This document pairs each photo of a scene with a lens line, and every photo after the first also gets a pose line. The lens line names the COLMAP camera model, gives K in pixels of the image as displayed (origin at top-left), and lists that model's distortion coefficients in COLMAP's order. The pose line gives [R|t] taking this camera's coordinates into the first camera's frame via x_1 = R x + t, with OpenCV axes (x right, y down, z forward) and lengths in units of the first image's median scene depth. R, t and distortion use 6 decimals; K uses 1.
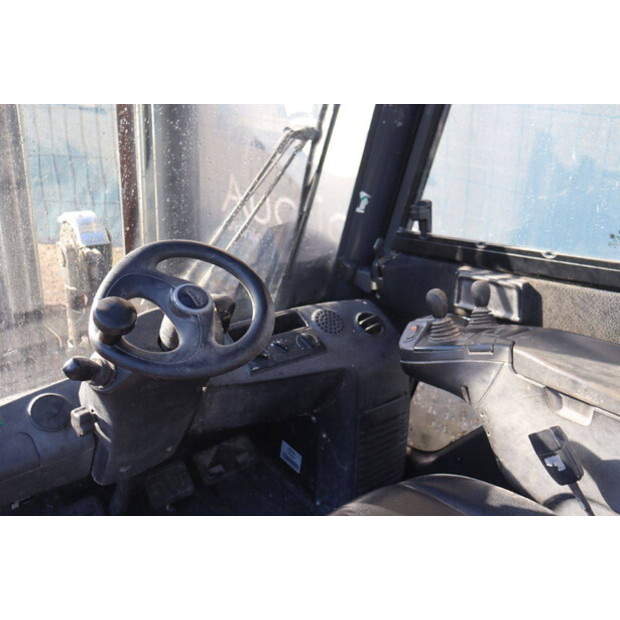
lens RADIAL K [[668.5, 0, 309.8], [0, 668.5, 309.9], [0, 0, 1]] dist [-0.019406, 0.000000]
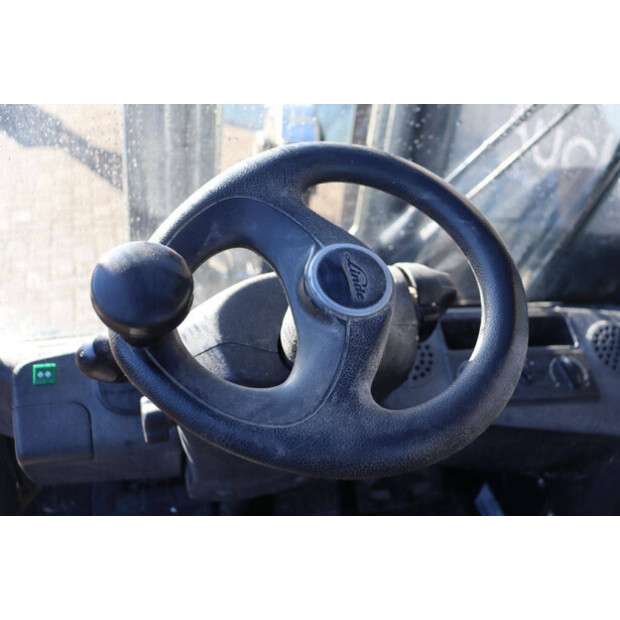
lens RADIAL K [[668.5, 0, 308.0], [0, 668.5, 325.5], [0, 0, 1]] dist [-0.019406, 0.000000]
pose [[0.904804, 0.272450, -0.327263, -0.030102], [-0.229569, 0.959378, 0.163990, -0.035225], [0.358648, -0.073249, 0.930595, 0.369472]]
